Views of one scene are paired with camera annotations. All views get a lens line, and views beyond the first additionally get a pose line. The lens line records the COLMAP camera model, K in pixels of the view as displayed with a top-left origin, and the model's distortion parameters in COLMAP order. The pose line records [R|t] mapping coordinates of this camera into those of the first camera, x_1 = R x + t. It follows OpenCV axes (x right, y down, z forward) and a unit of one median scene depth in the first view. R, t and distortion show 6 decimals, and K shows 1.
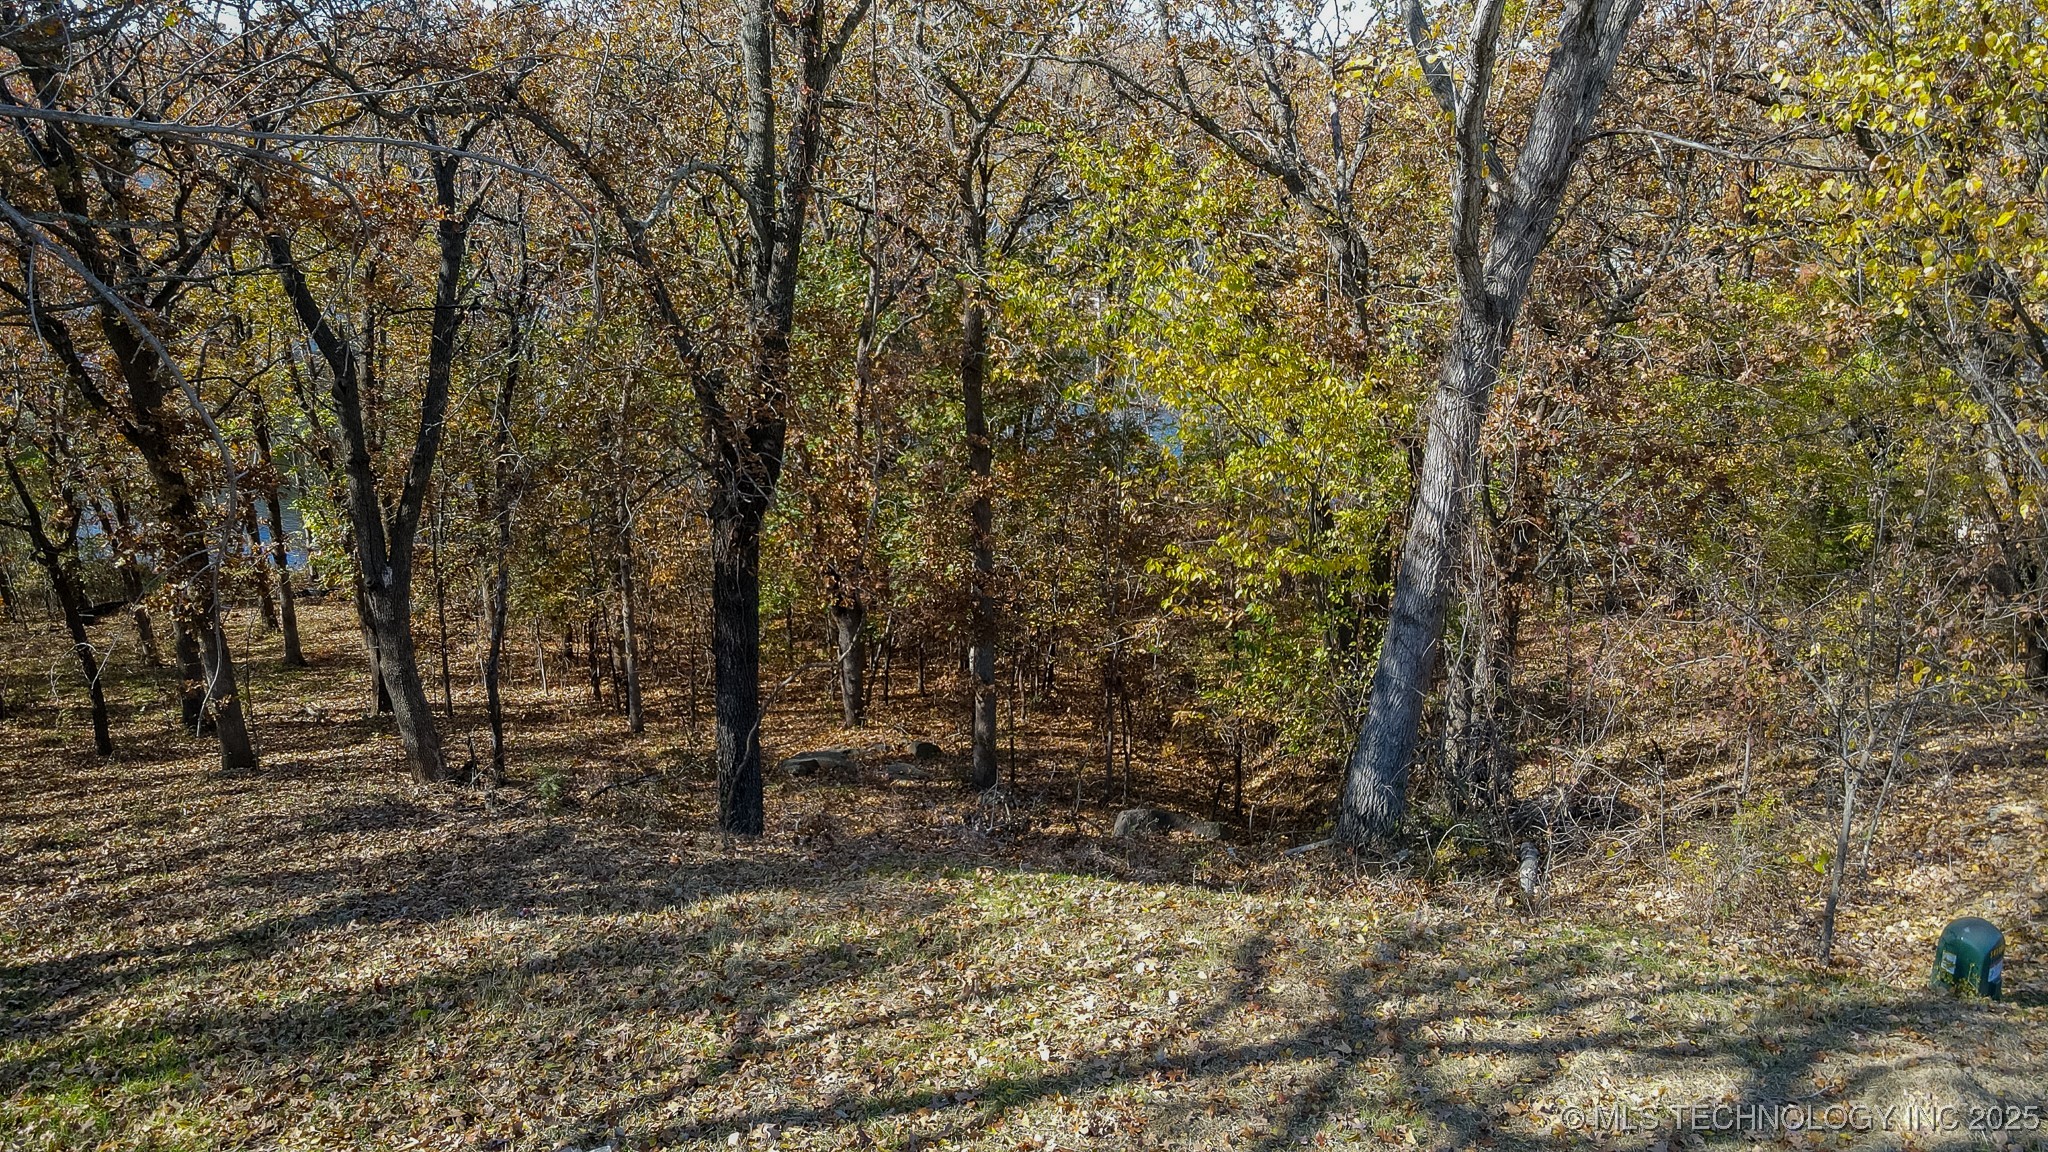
lens RADIAL K [[1544.9, 0, 993.4], [0, 1544.9, 547.7], [0, 0, 1]] dist [-0.001211, 0.073937]
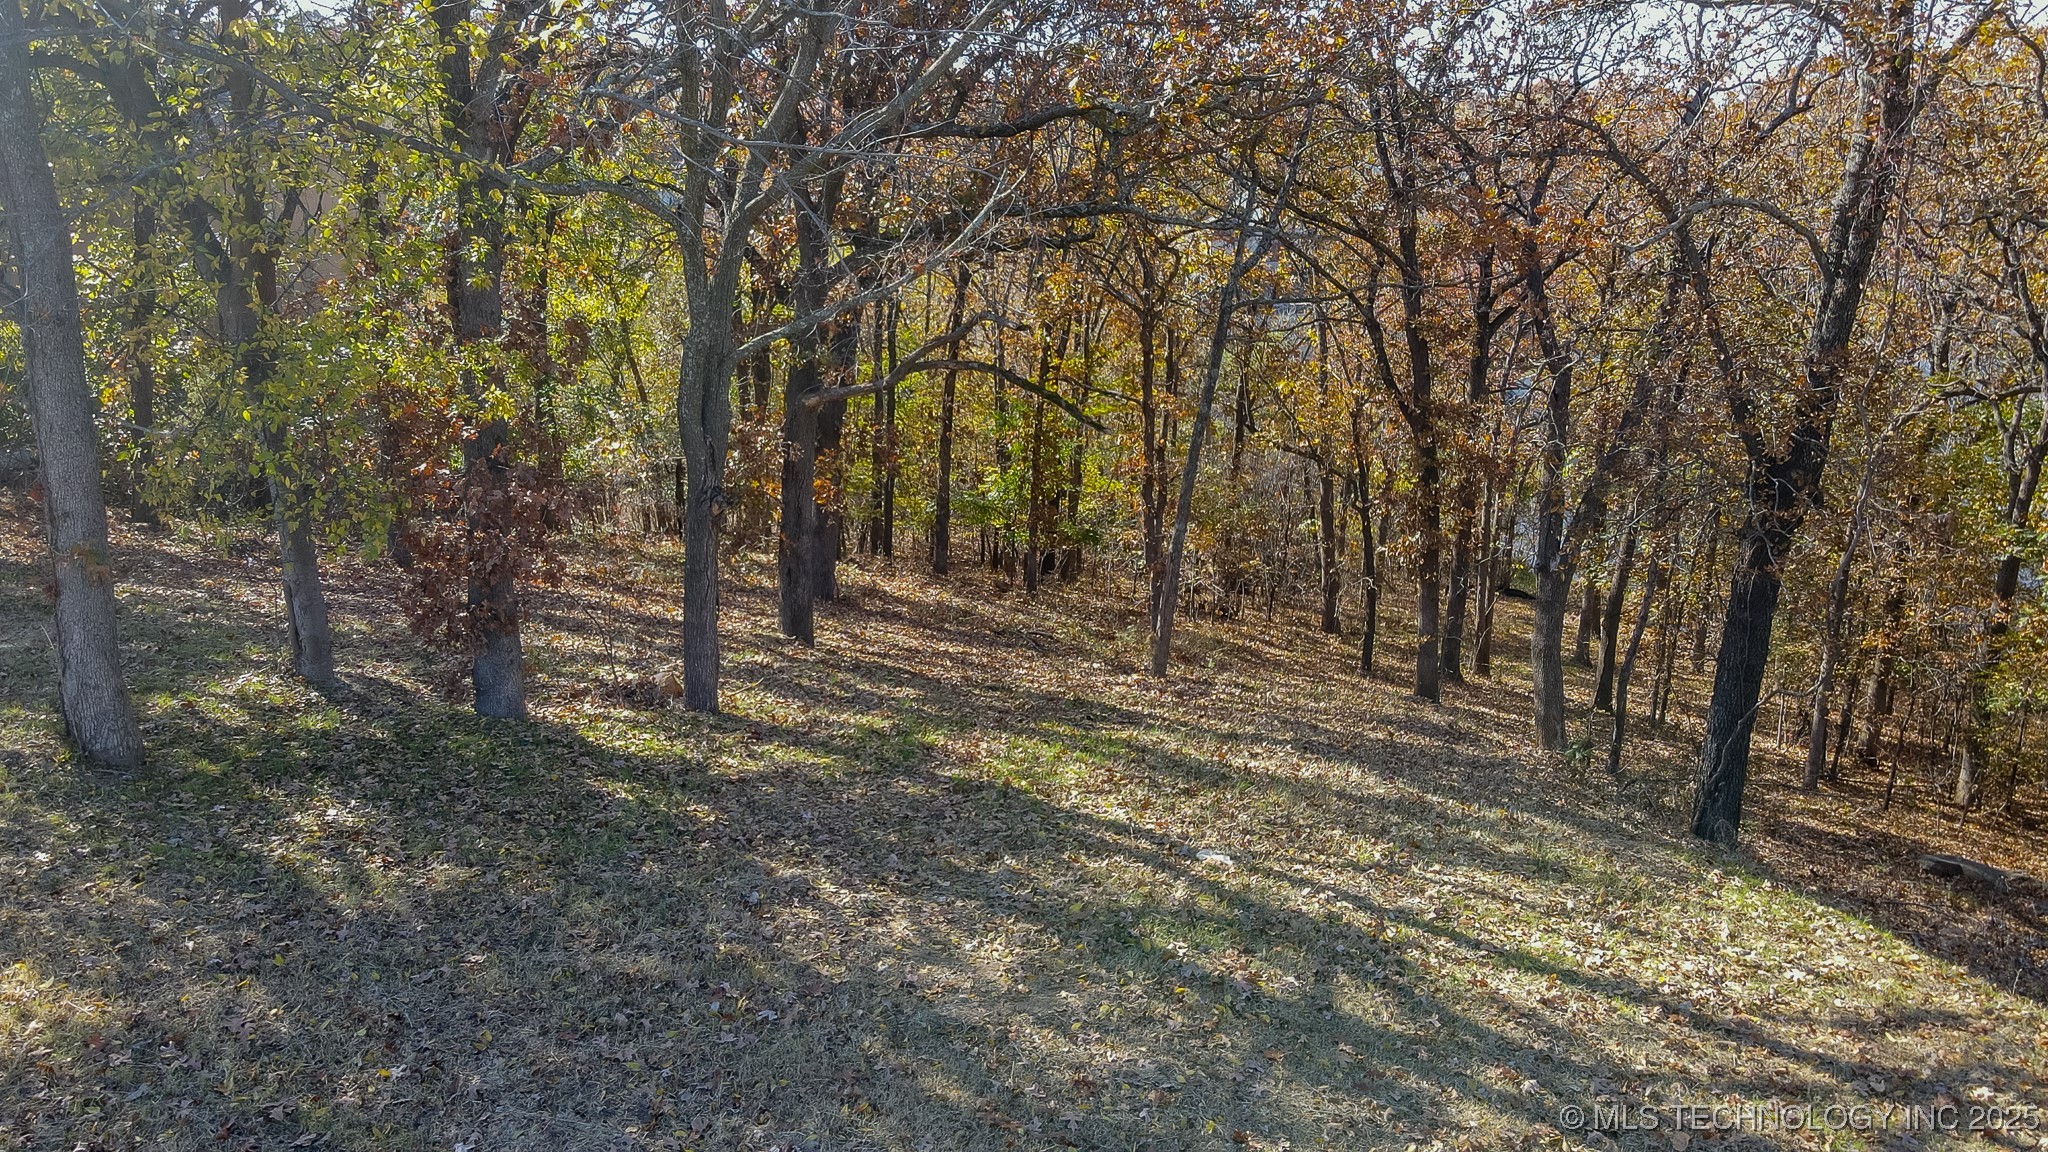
lens RADIAL K [[1541.7, 0, 996.0], [0, 1541.7, 551.8], [0, 0, 1]] dist [0.008626, 0.008595]
pose [[0.611169, 0.197150, -0.766553, 0.443877], [-0.220257, 0.972590, 0.074530, 0.033403], [0.760236, 0.123288, 0.637841, -0.077999]]
